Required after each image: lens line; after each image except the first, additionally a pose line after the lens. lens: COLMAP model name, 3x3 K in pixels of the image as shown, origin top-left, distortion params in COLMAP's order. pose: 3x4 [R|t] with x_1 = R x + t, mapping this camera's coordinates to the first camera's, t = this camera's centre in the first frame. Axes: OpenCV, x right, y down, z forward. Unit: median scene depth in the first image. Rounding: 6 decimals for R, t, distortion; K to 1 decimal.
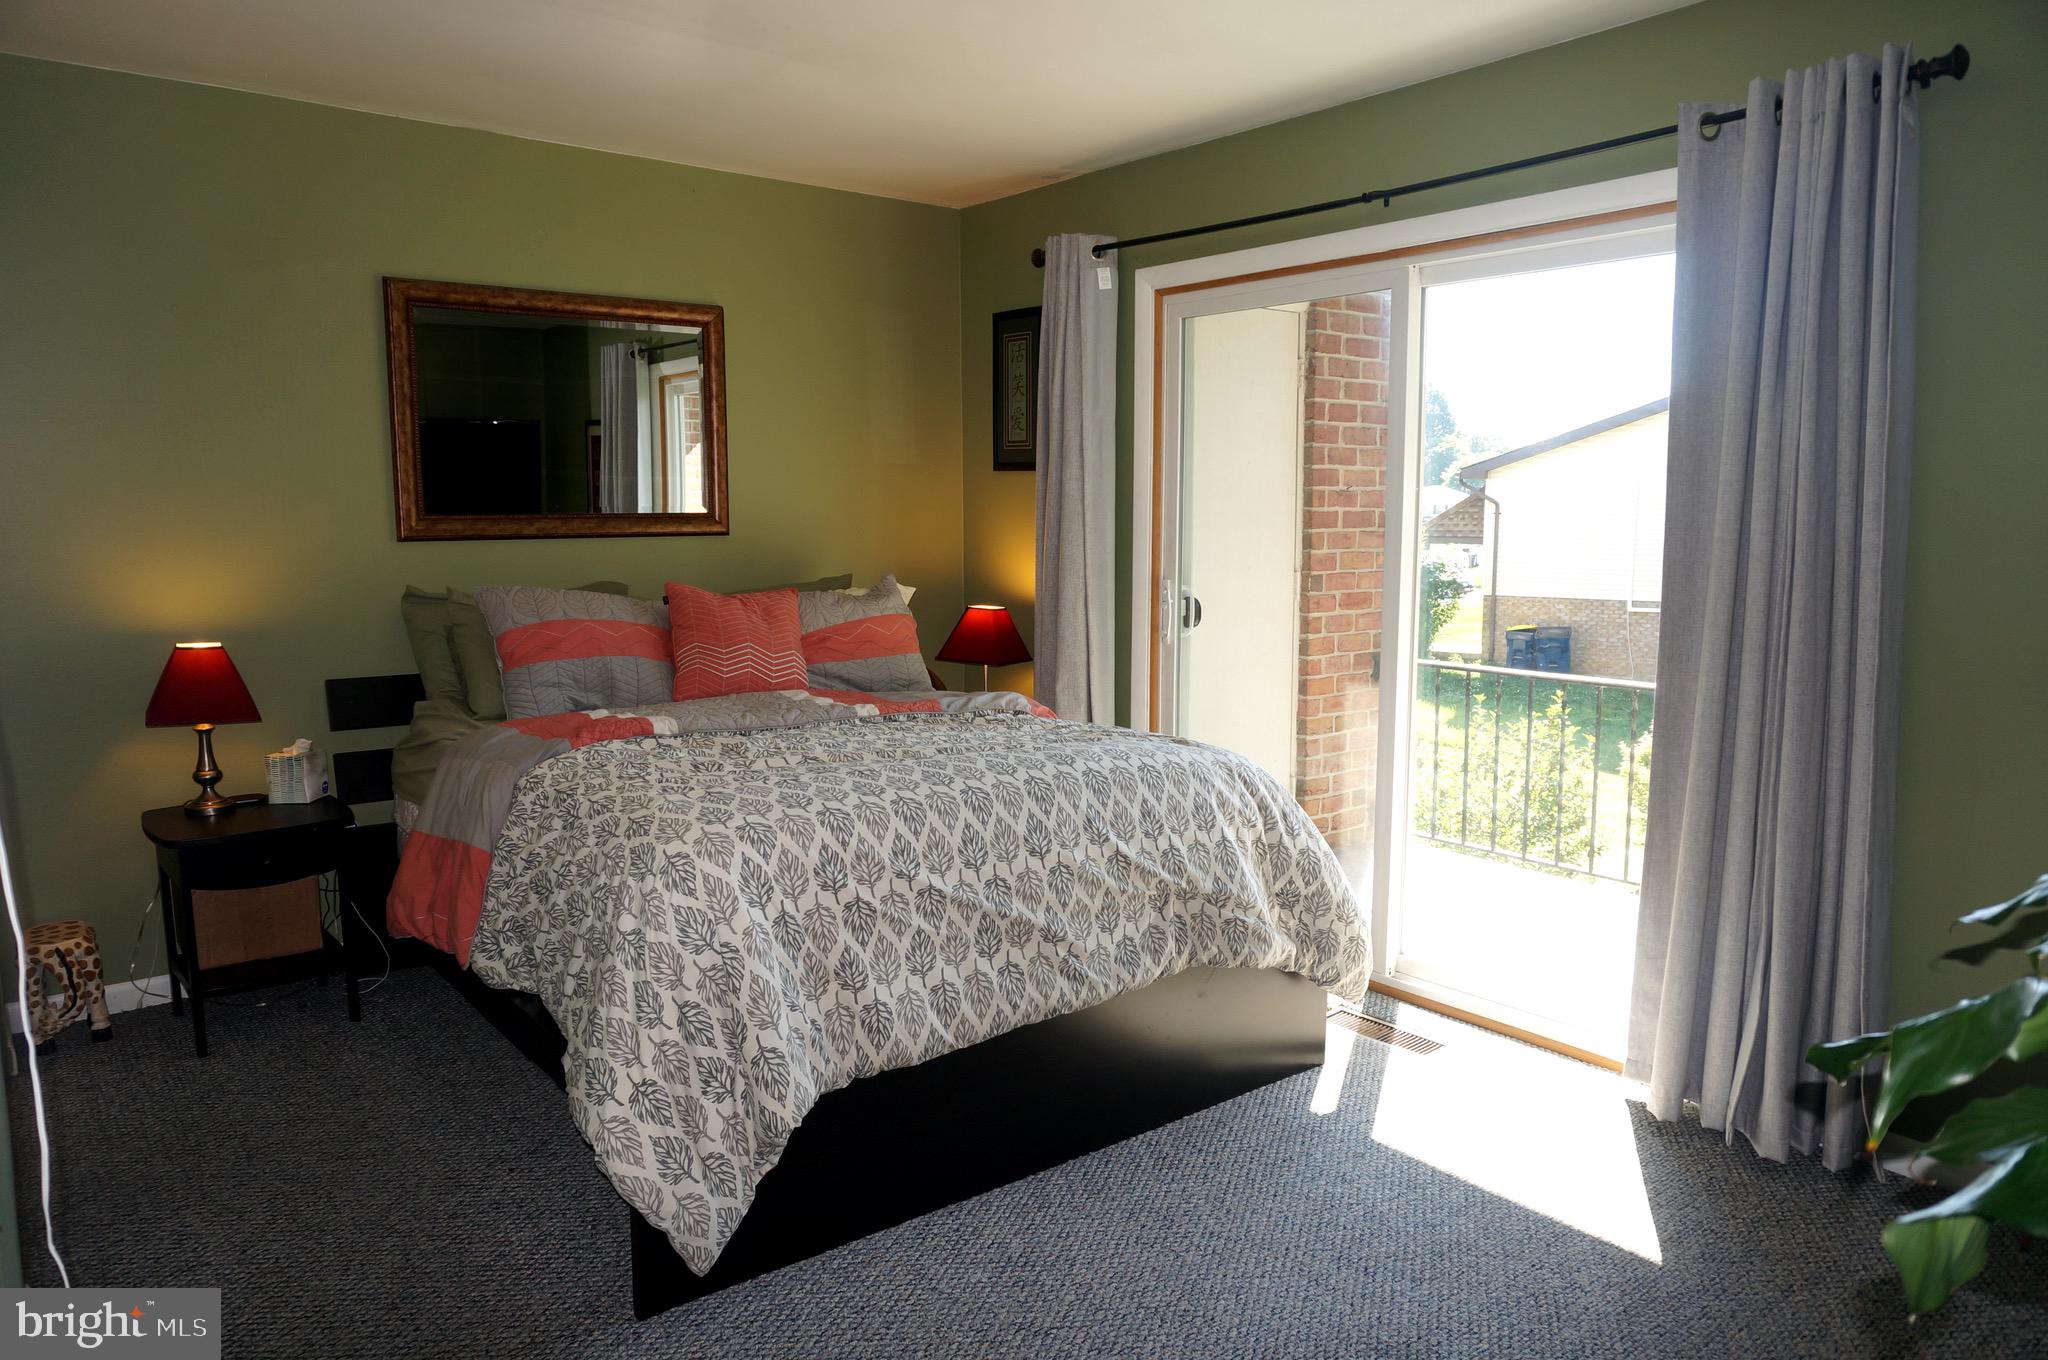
lens RADIAL K [[1381.7, 0, 1023.6], [0, 1381.7, 676.7], [0, 0, 1]] dist [-0.039985, 0.028444]
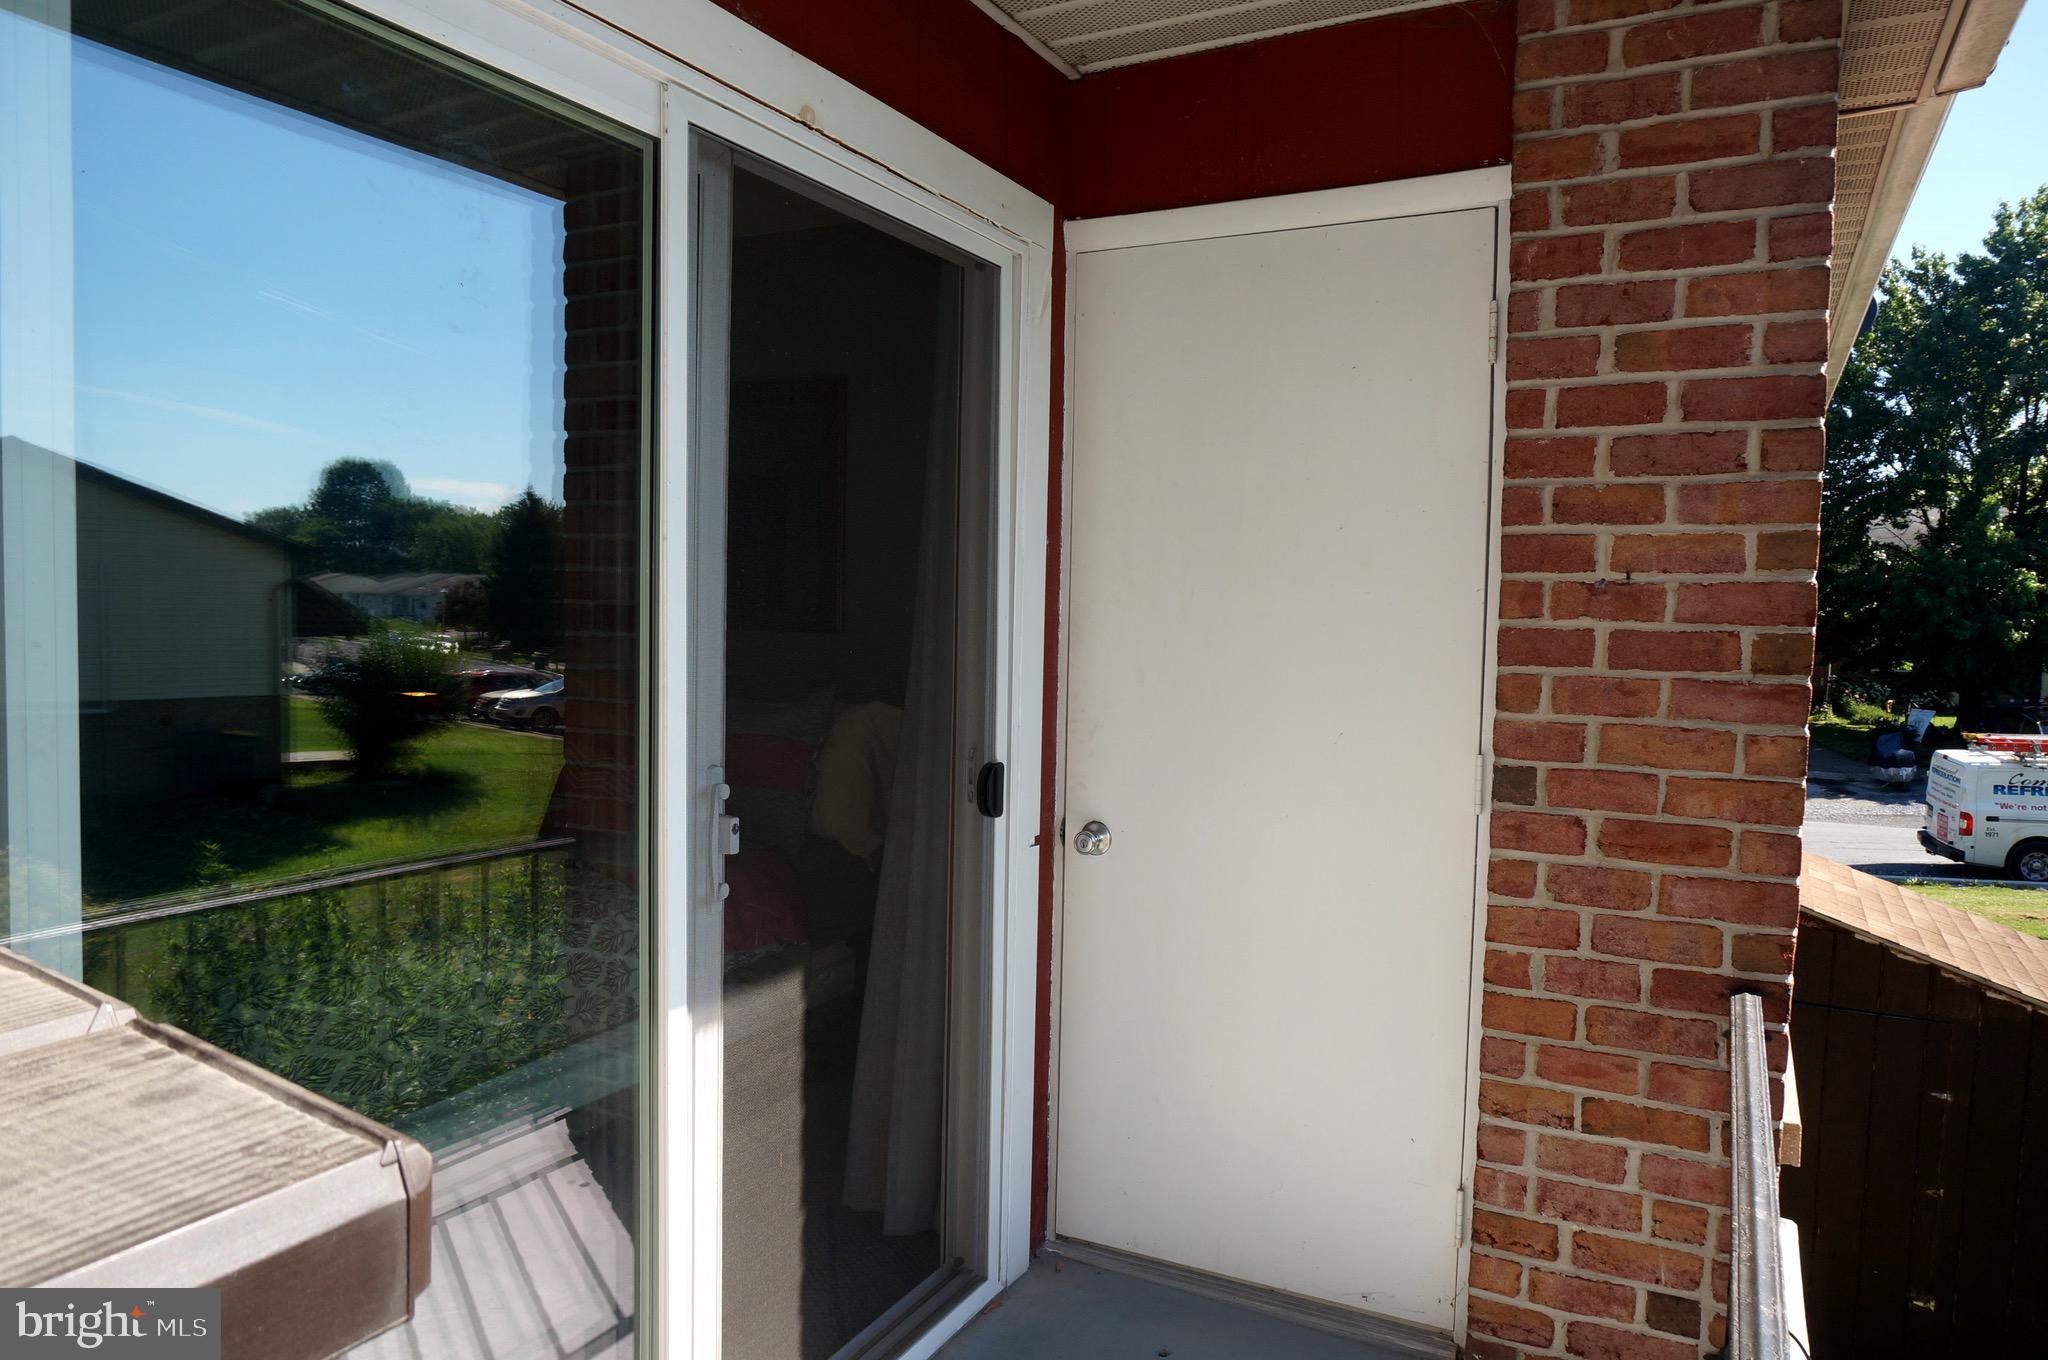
lens RADIAL K [[1381.7, 0, 1024.4], [0, 1381.7, 679.0], [0, 0, 1]] dist [-0.039985, 0.028444]
pose [[0.424545, 0.059855, -0.903426, 0.545339], [-0.125143, 0.992115, 0.006922, -0.084857], [0.896717, 0.110119, 0.428687, 0.652658]]
